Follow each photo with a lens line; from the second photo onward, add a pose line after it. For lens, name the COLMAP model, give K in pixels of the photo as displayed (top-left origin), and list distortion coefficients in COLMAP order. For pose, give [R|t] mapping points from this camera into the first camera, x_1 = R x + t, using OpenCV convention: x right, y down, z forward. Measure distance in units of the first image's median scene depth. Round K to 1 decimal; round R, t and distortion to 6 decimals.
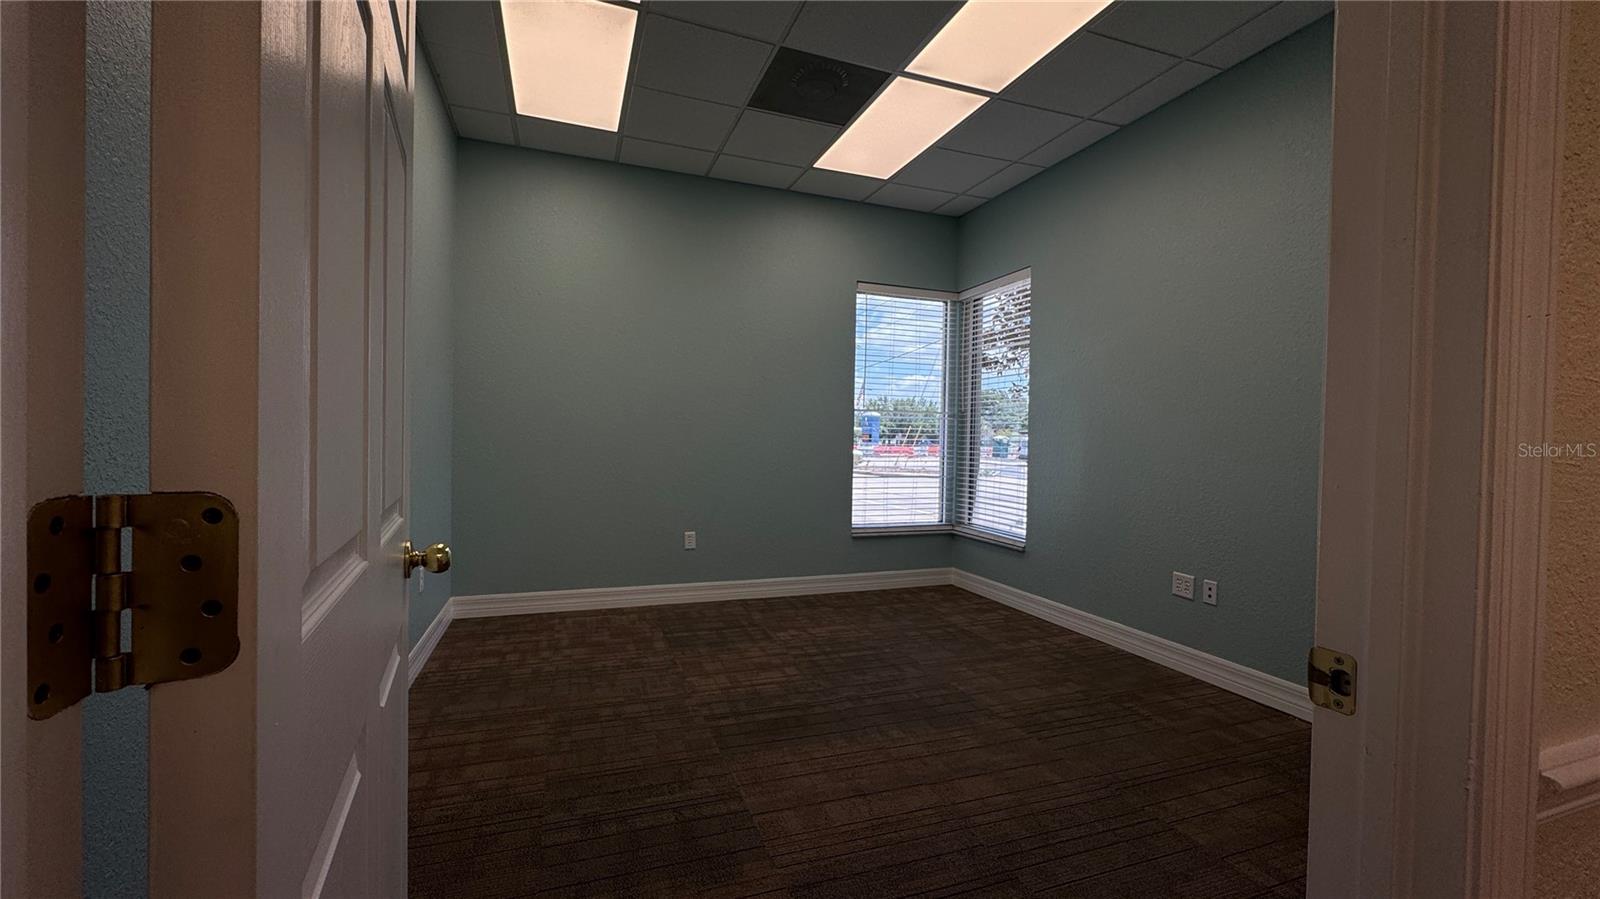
lens RADIAL K [[638.7, 0, 800.0], [0, 638.7, 449.5], [0, 0, 1]] dist [-0.001287, -0.000017]
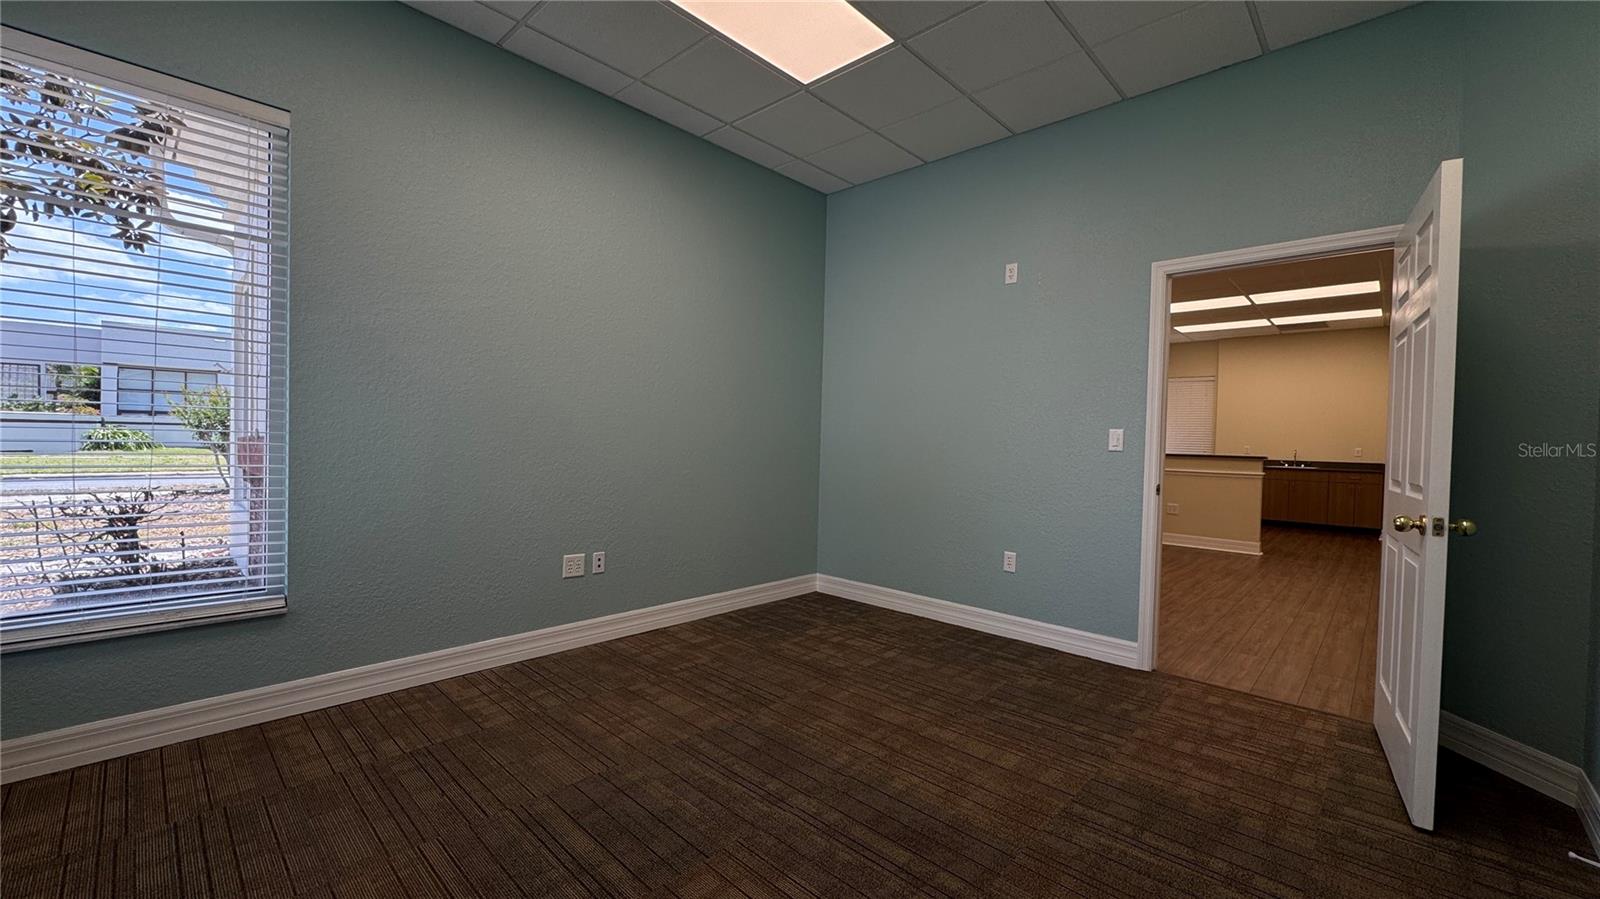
lens RADIAL K [[638.2, 0, 802.5], [0, 638.2, 447.3], [0, 0, 1]] dist [-0.001697, -0.000009]
pose [[-0.446498, -0.042430, 0.893778, -0.508707], [-0.017582, 0.999098, 0.038647, -0.025778], [-0.894612, 0.001542, -0.446842, 1.197682]]
